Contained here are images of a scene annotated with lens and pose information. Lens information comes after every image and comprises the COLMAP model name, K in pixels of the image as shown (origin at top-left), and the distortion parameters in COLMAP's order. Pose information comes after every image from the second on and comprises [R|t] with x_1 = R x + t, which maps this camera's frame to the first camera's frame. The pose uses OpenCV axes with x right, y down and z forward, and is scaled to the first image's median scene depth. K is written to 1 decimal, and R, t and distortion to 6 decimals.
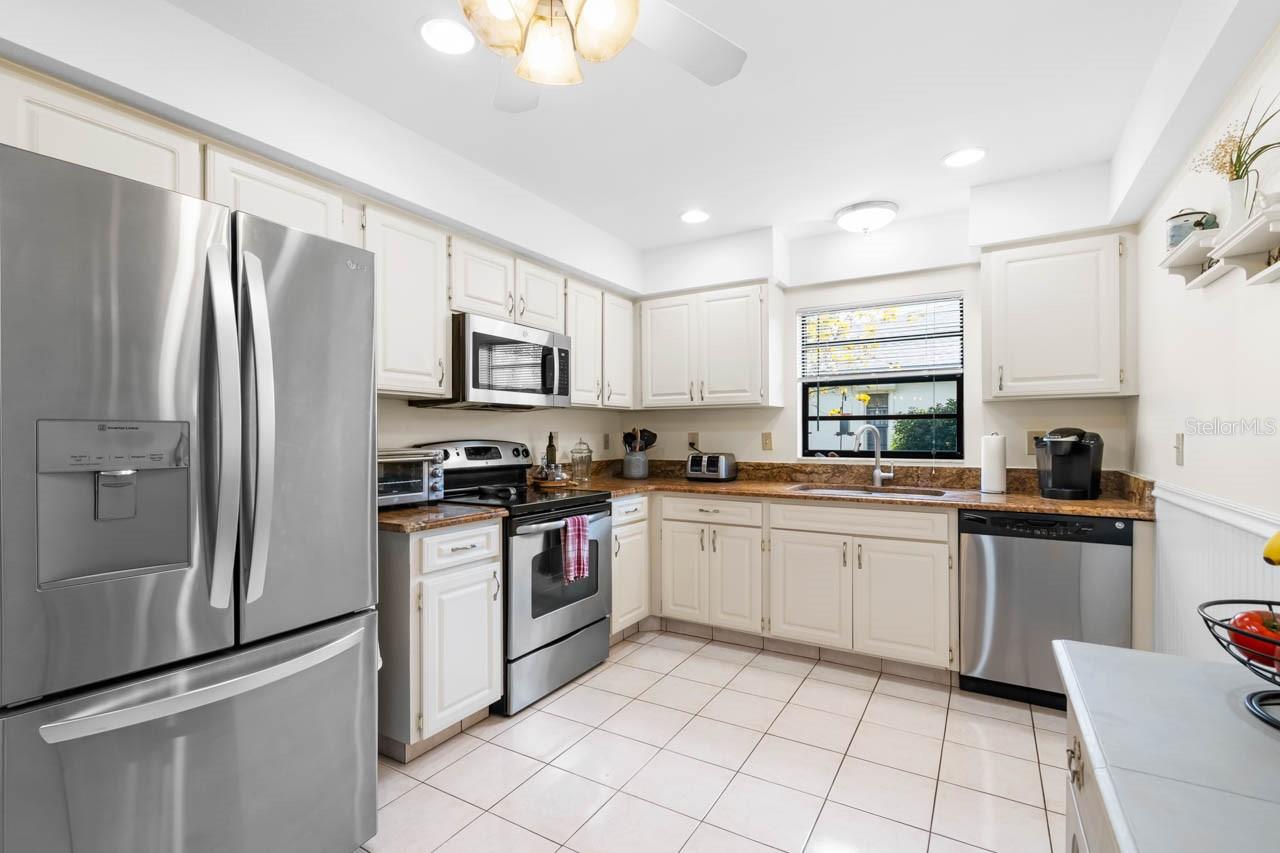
lens RADIAL K [[568.2, 0, 630.0], [0, 568.2, 436.1], [0, 0, 1]] dist [0.007171, -0.003821]
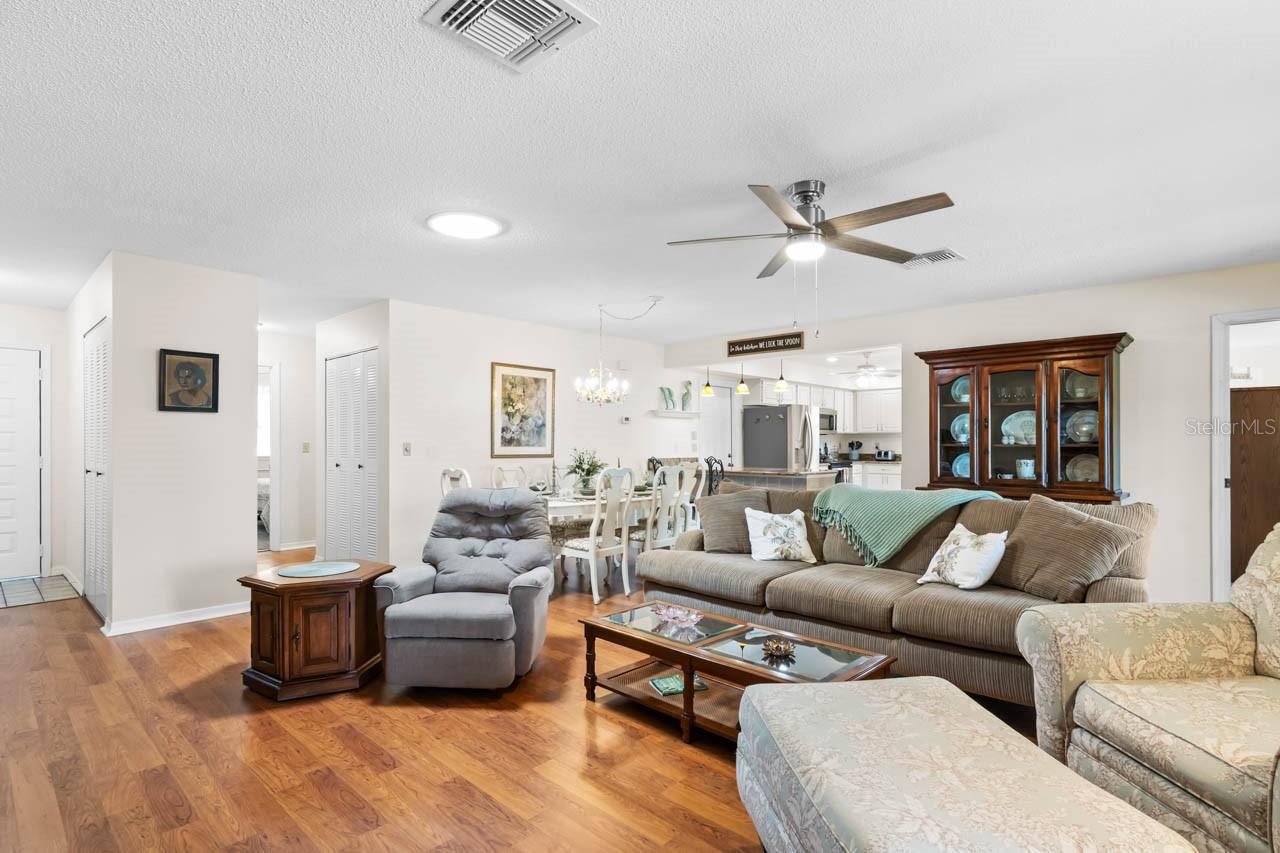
lens RADIAL K [[622.1, 0, 644.9], [0, 622.1, 448.5], [0, 0, 1]] dist [0.000304, 0.003069]
pose [[0.980863, 0.003889, -0.194661, -0.447521], [-0.002988, 0.999983, 0.004922, 0.011734], [0.194677, -0.004246, 0.980858, -2.354200]]
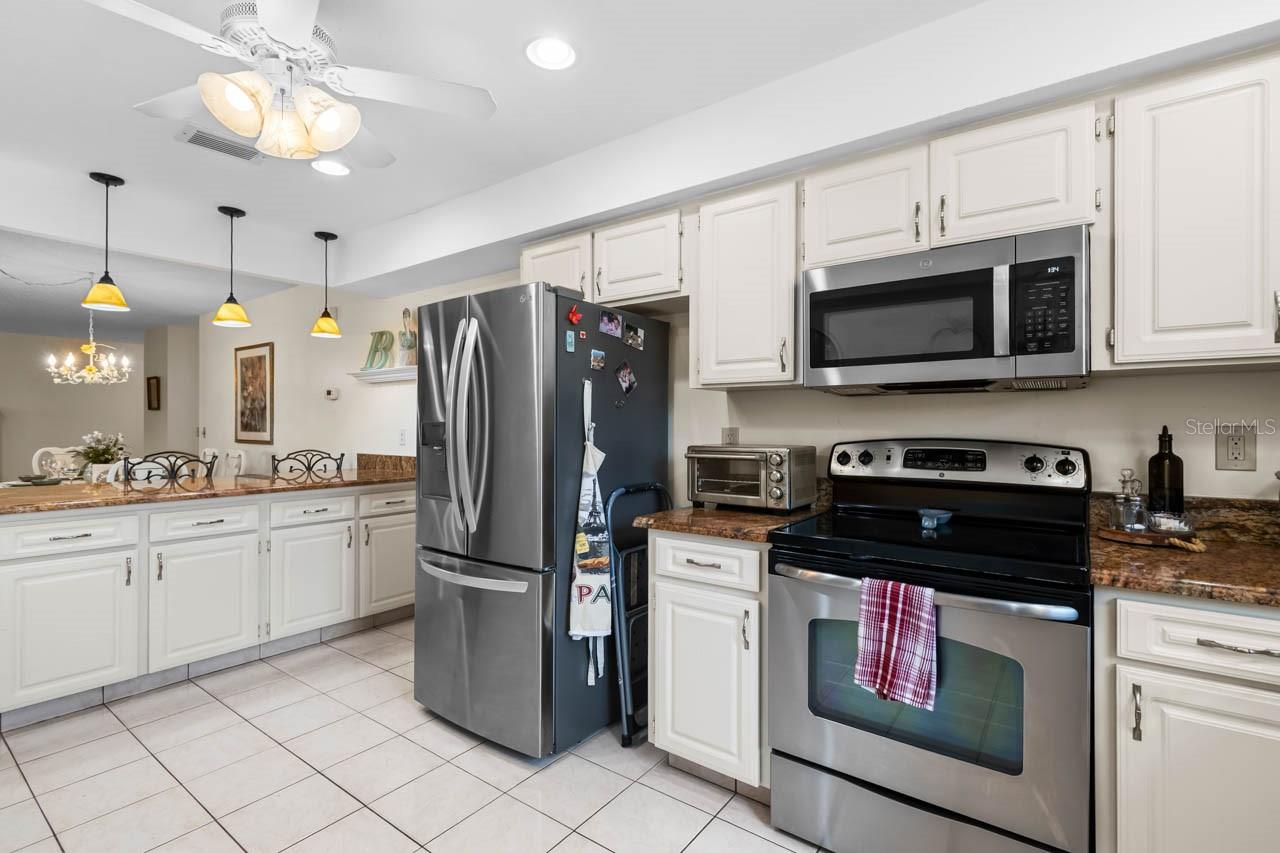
lens RADIAL K [[568.2, 0, 639.6], [0, 568.2, 424.9], [0, 0, 1]] dist [0.007171, -0.003821]
pose [[-0.057908, -0.000771, -0.998322, 0.383028], [-0.004025, 0.999992, -0.000539, -0.007197], [0.998314, 0.003987, -0.057910, 0.649855]]
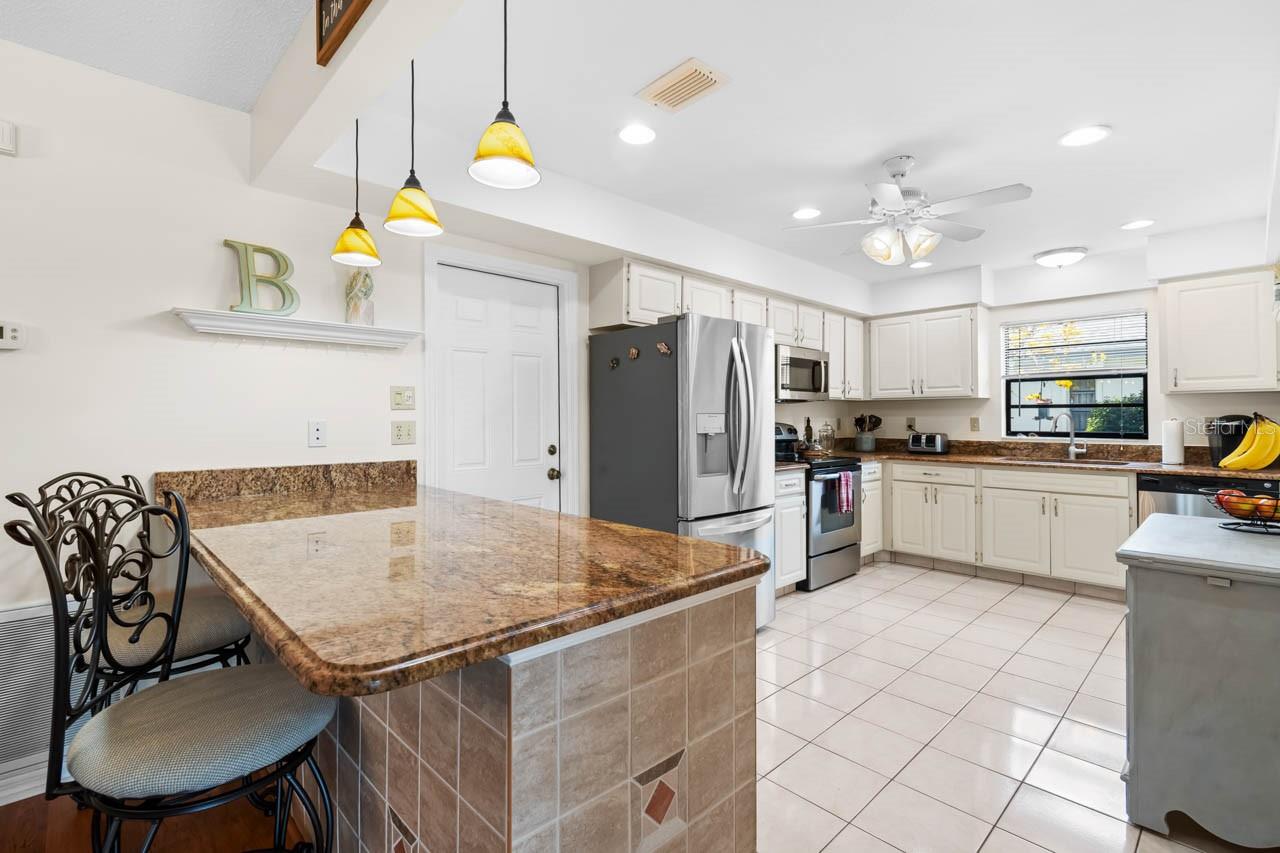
lens RADIAL K [[568.2, 0, 643.6], [0, 568.2, 412.3], [0, 0, 1]] dist [0.007171, -0.003821]
pose [[0.968581, -0.000396, -0.248697, -0.197893], [-0.002857, 0.999915, -0.012719, 0.000127], [0.248681, 0.013030, 0.968498, -0.527548]]
